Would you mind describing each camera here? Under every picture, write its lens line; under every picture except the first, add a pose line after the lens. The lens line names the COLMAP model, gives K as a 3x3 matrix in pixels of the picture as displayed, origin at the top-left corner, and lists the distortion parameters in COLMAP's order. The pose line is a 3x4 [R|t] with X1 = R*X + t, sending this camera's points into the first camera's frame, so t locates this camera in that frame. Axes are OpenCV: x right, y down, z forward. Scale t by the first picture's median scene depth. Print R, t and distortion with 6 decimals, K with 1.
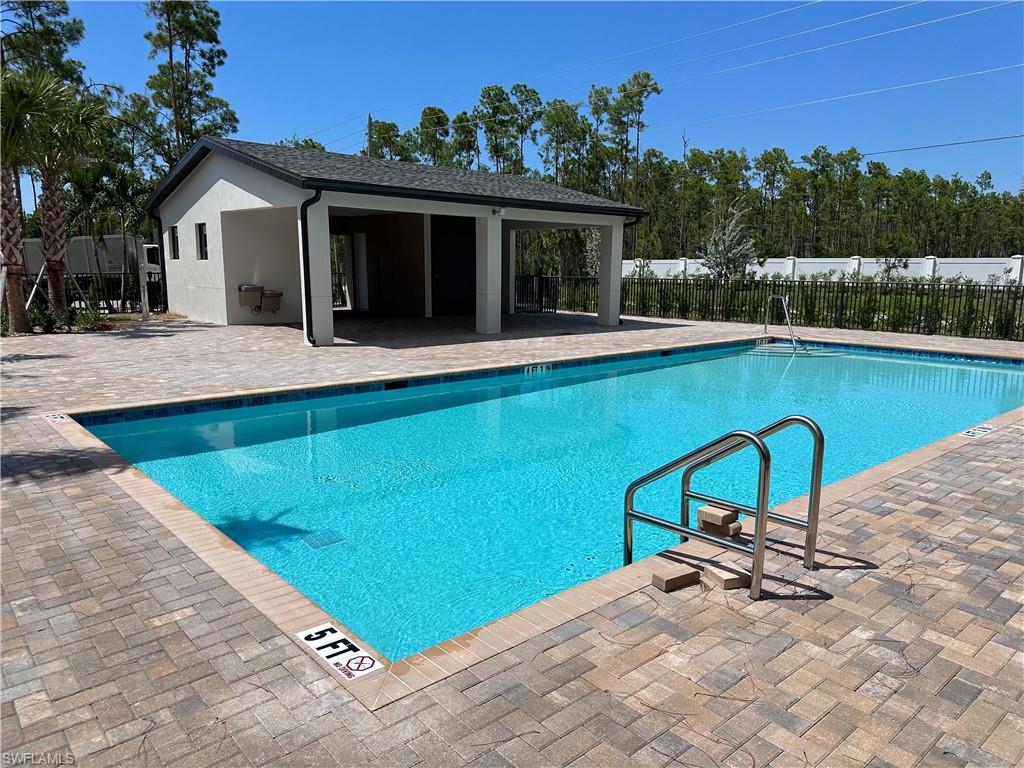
lens RADIAL K [[711.9, 0, 512.0], [0, 711.9, 384.0], [0, 0, 1]] dist [0.096498, -0.126018]
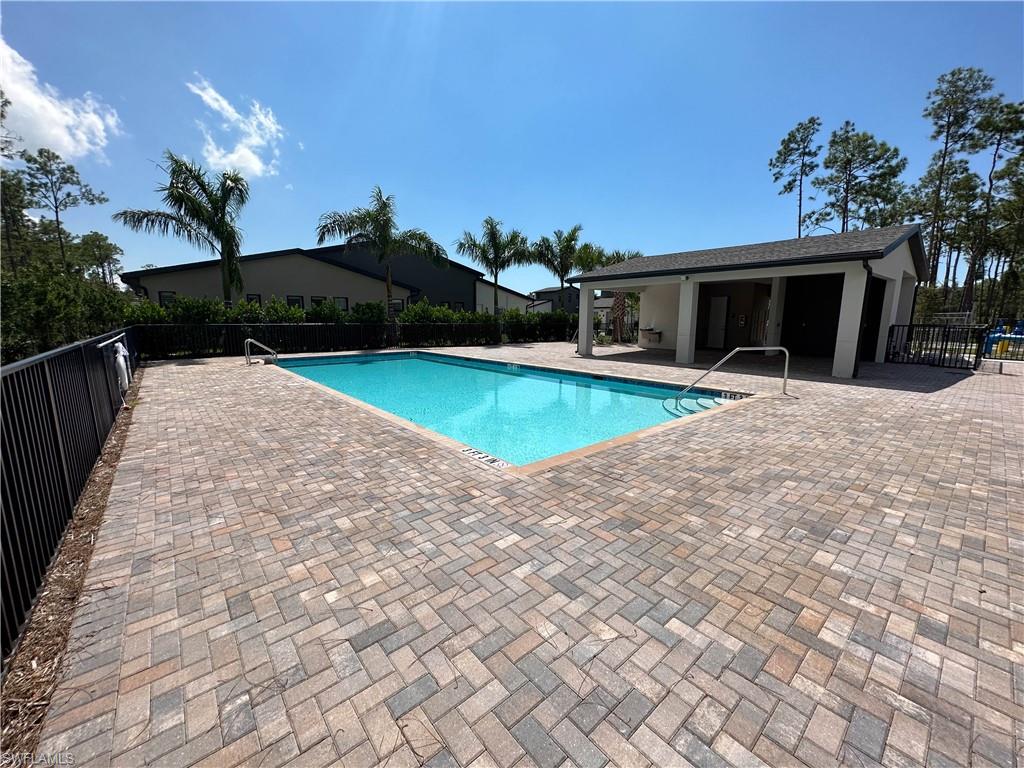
lens RADIAL K [[410.6, 0, 506.5], [0, 410.6, 383.0], [0, 0, 1]] dist [0.012545, -0.008392]
pose [[-0.023829, 0.153453, -0.987869, 1.193645], [-0.163611, 0.974227, 0.155281, -0.151551], [0.986237, 0.165327, 0.001892, 0.973452]]
